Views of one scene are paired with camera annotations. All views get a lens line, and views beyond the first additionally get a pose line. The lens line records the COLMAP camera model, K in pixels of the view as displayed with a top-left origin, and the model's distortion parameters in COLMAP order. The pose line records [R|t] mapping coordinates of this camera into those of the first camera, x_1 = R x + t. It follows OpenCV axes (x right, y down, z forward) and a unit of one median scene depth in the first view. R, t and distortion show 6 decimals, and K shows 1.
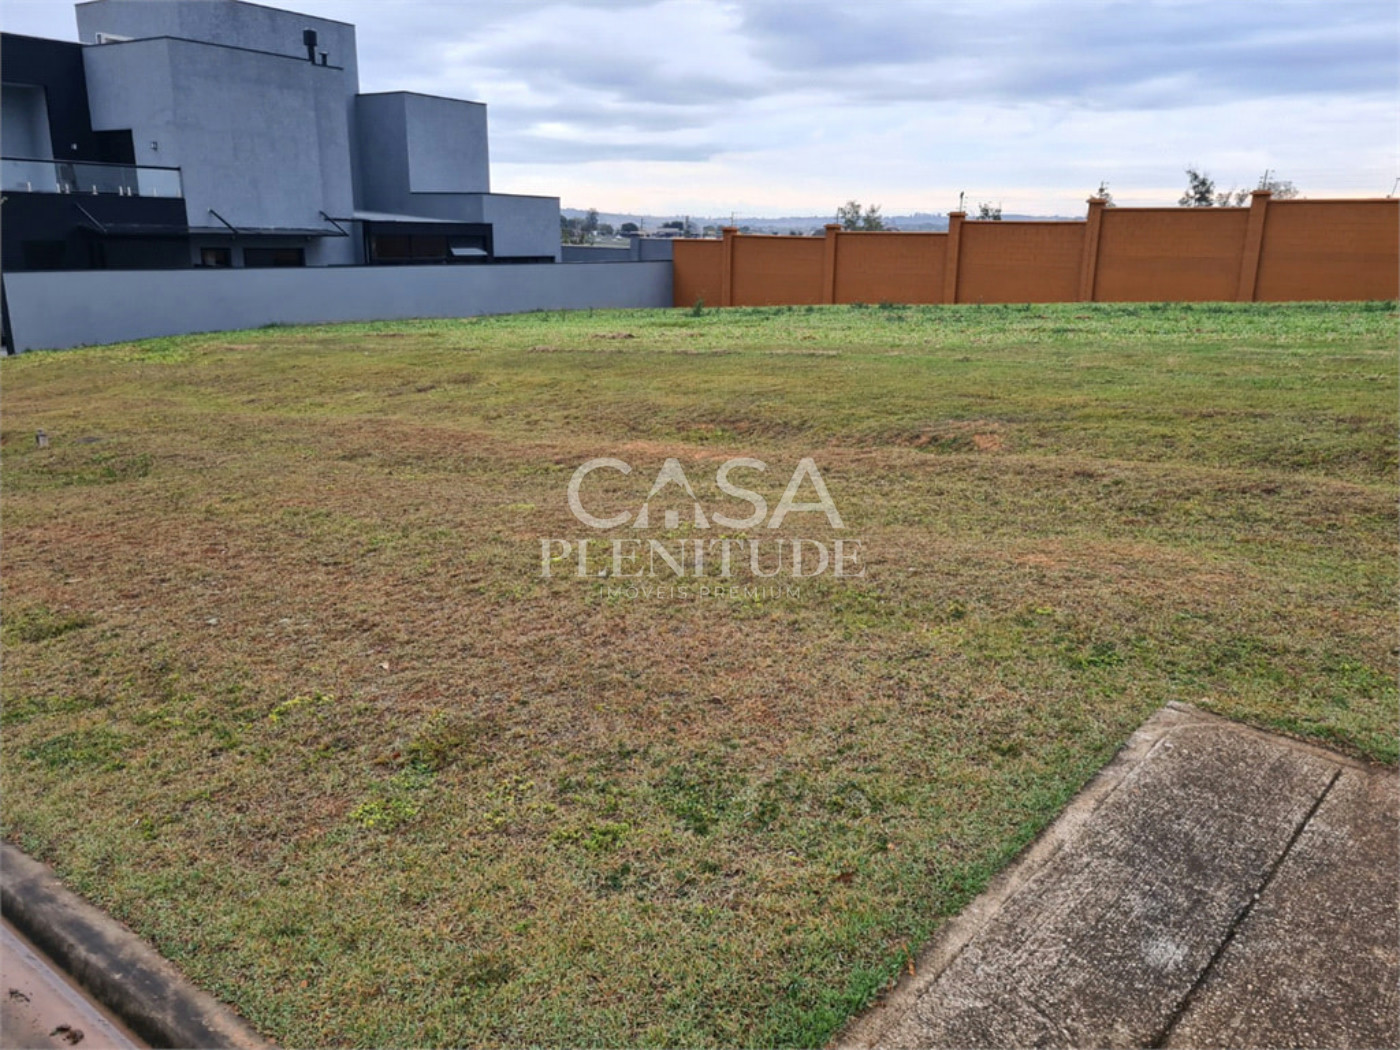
lens RADIAL K [[1108.2, 0, 736.0], [0, 1108.2, 519.2], [0, 0, 1]] dist [0.076247, -0.076333]
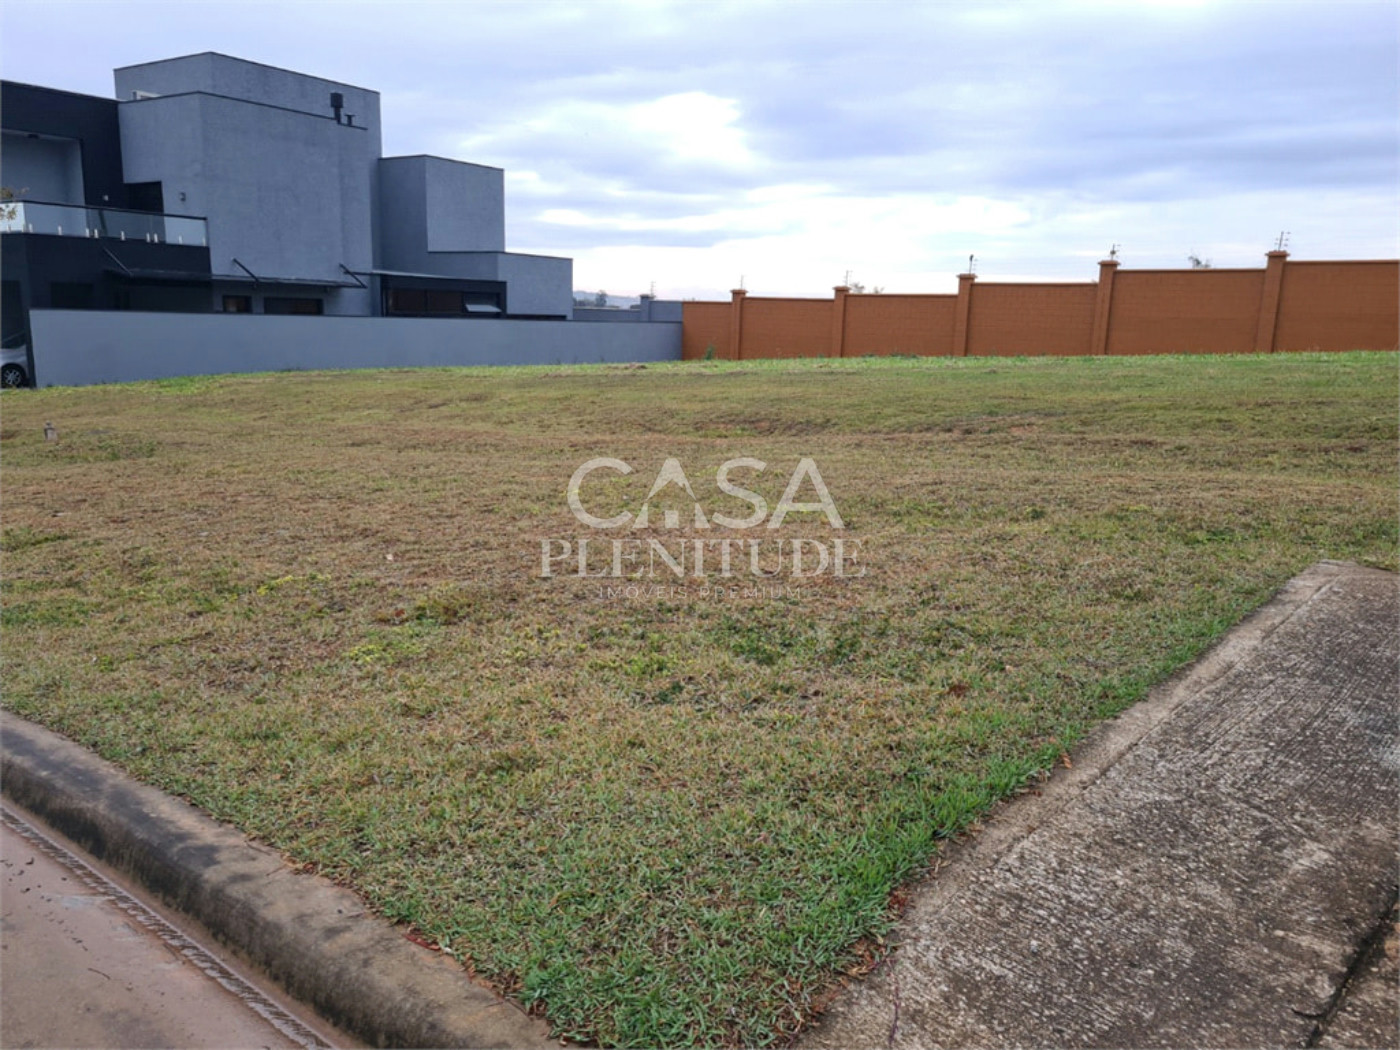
lens RADIAL K [[1098.7, 0, 700.0], [0, 1098.7, 525.0], [0, 0, 1]] dist [0.077406, -0.074947]
pose [[0.999320, 0.015194, -0.033609, -0.039517], [-0.017389, 0.997667, -0.066014, 0.171041], [0.032528, 0.066553, 0.997253, 0.136256]]
